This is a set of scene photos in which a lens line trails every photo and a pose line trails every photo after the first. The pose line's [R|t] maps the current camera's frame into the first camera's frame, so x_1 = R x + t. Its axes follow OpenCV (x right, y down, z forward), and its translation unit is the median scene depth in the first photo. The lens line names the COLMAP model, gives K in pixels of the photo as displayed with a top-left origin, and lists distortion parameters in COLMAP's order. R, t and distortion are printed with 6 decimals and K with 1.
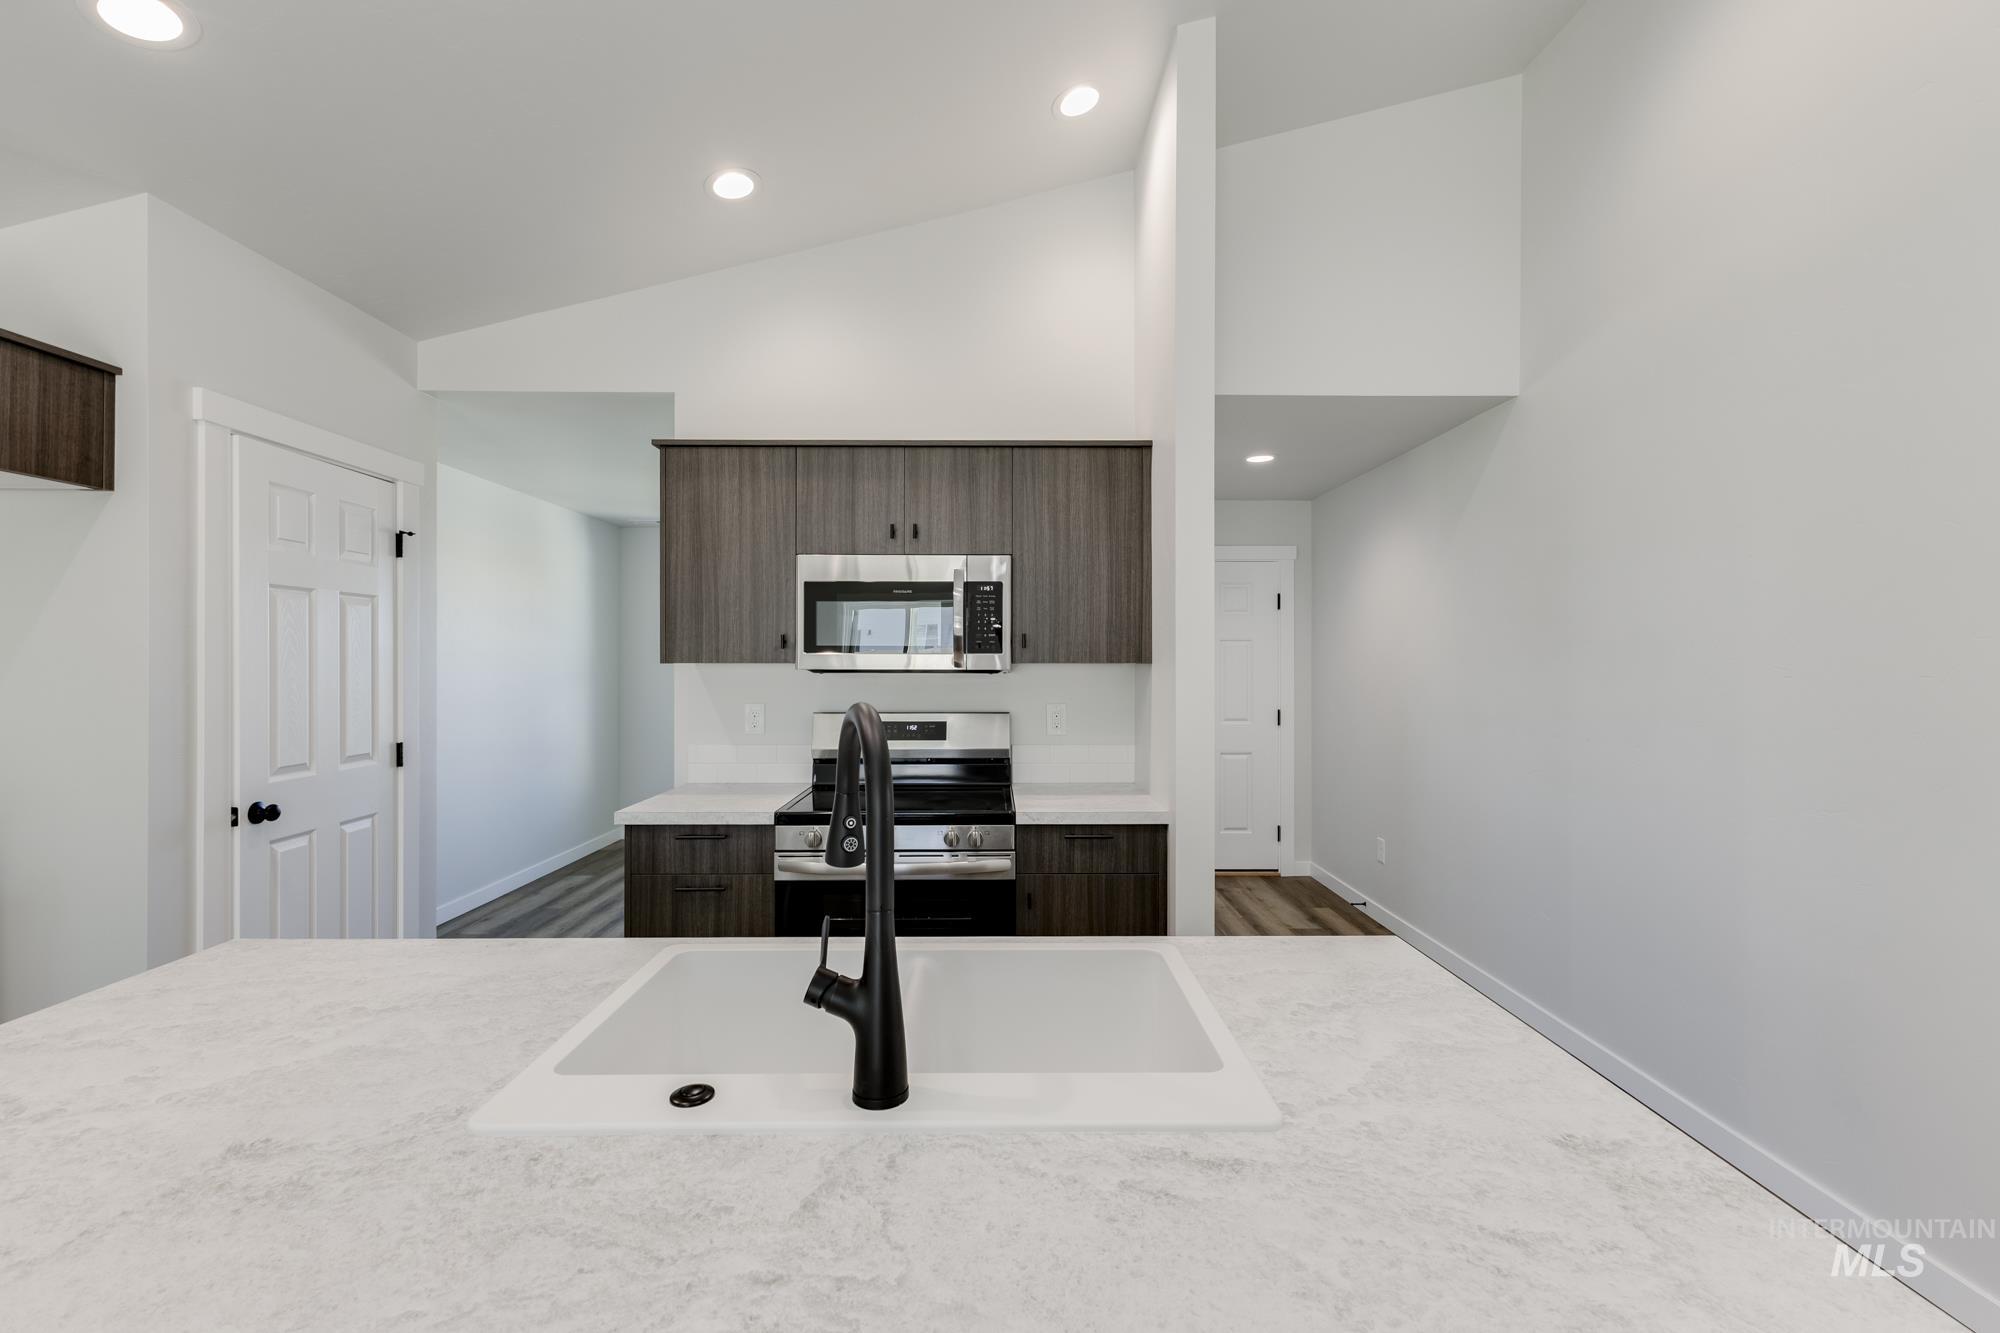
lens RADIAL K [[864.4, 0, 1006.4], [0, 864.4, 673.2], [0, 0, 1]] dist [0.011726, -0.002580]
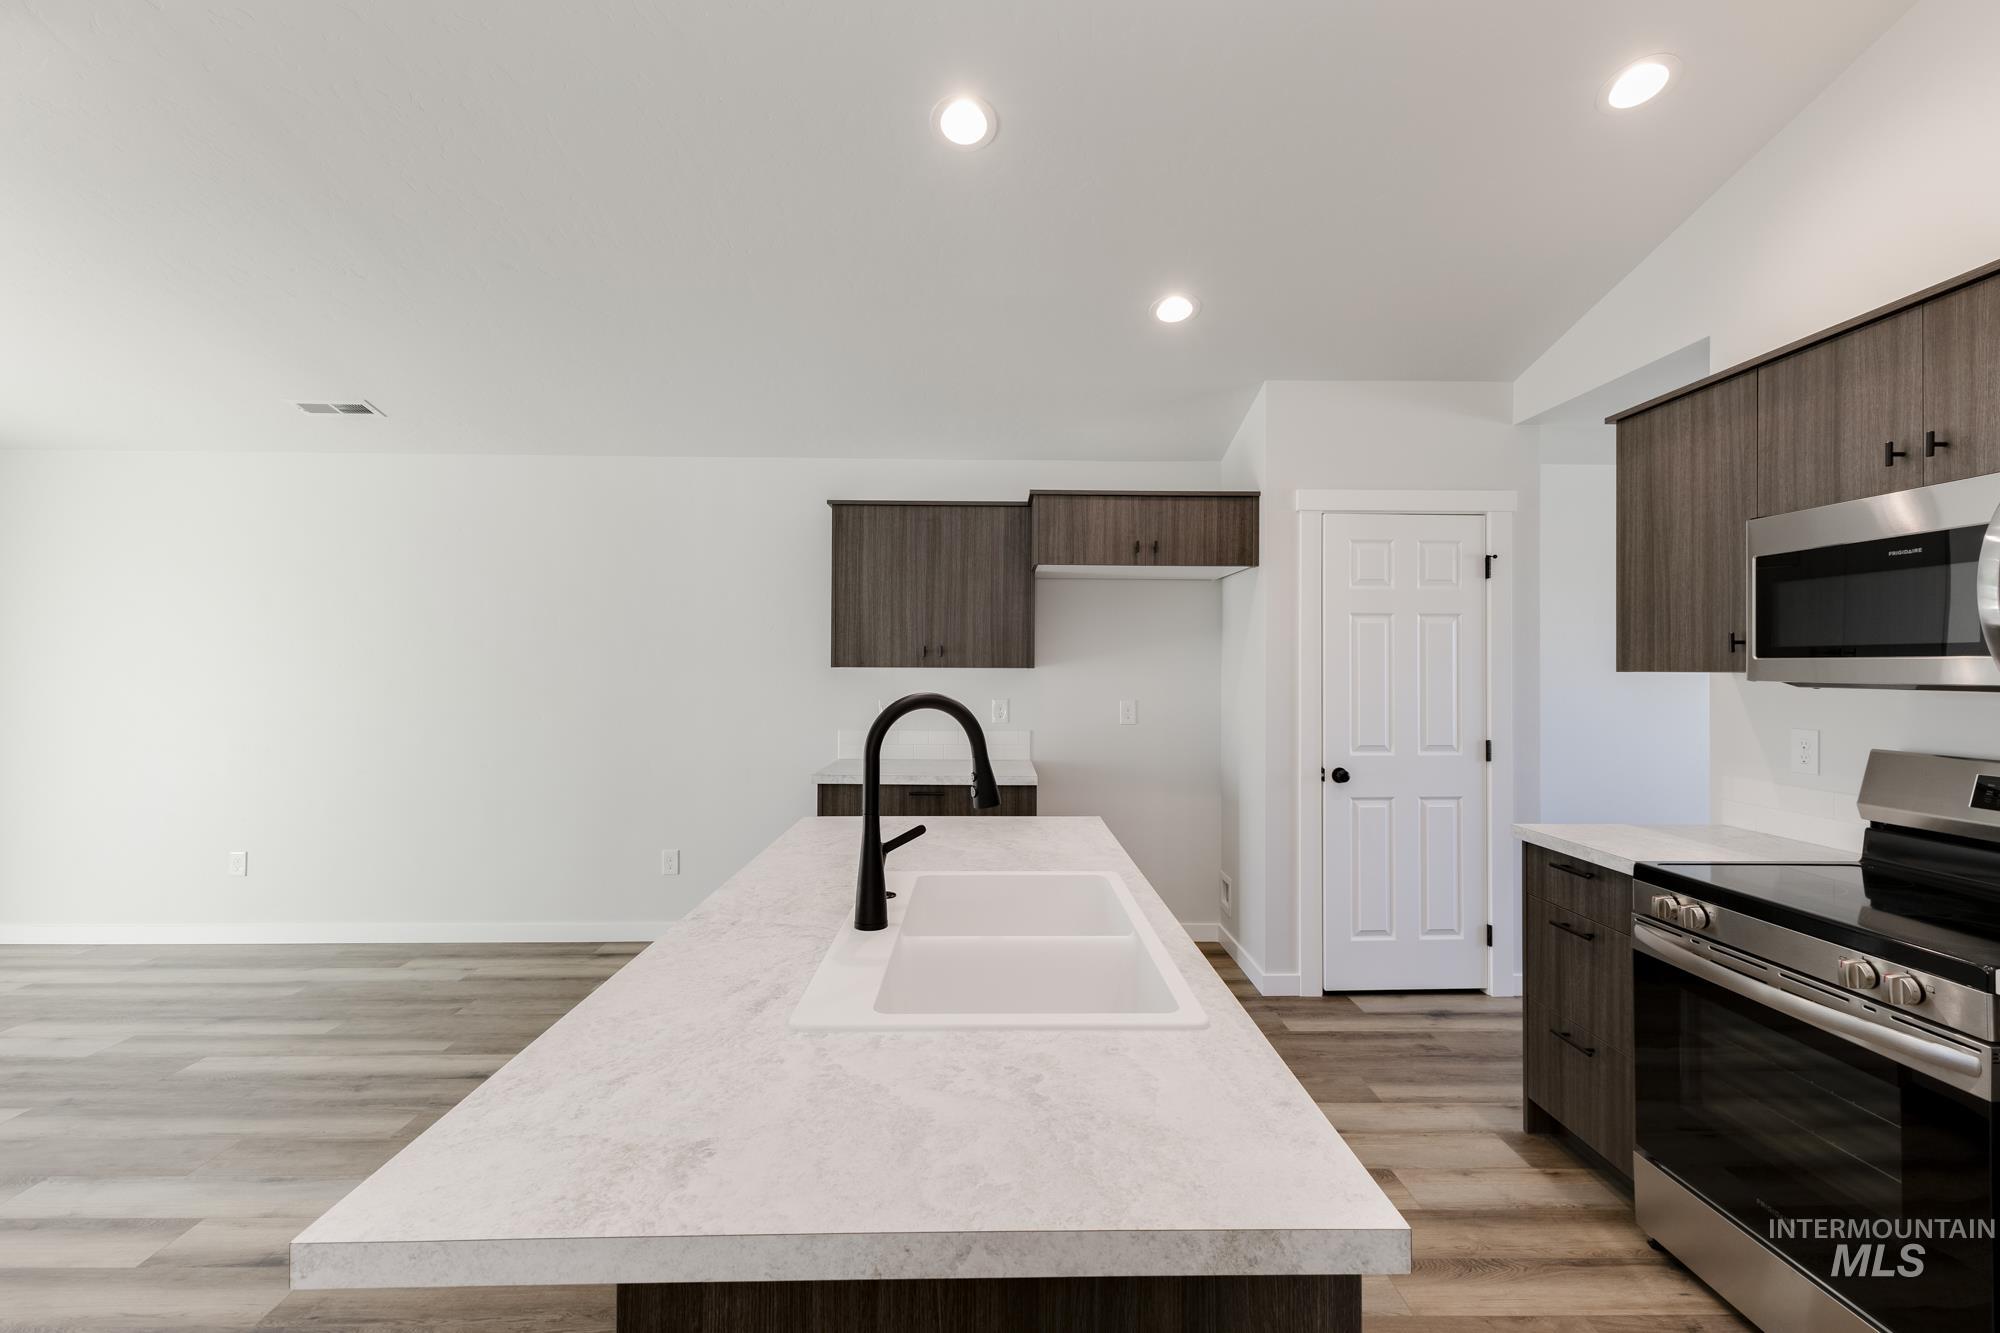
lens RADIAL K [[864.4, 0, 1000.2], [0, 864.4, 663.8], [0, 0, 1]] dist [0.011726, -0.002580]
pose [[0.004852, -0.003783, -0.999981, 0.469379], [-0.019085, 0.999810, -0.003875, -0.004356], [0.999806, 0.019103, 0.004779, 0.379741]]
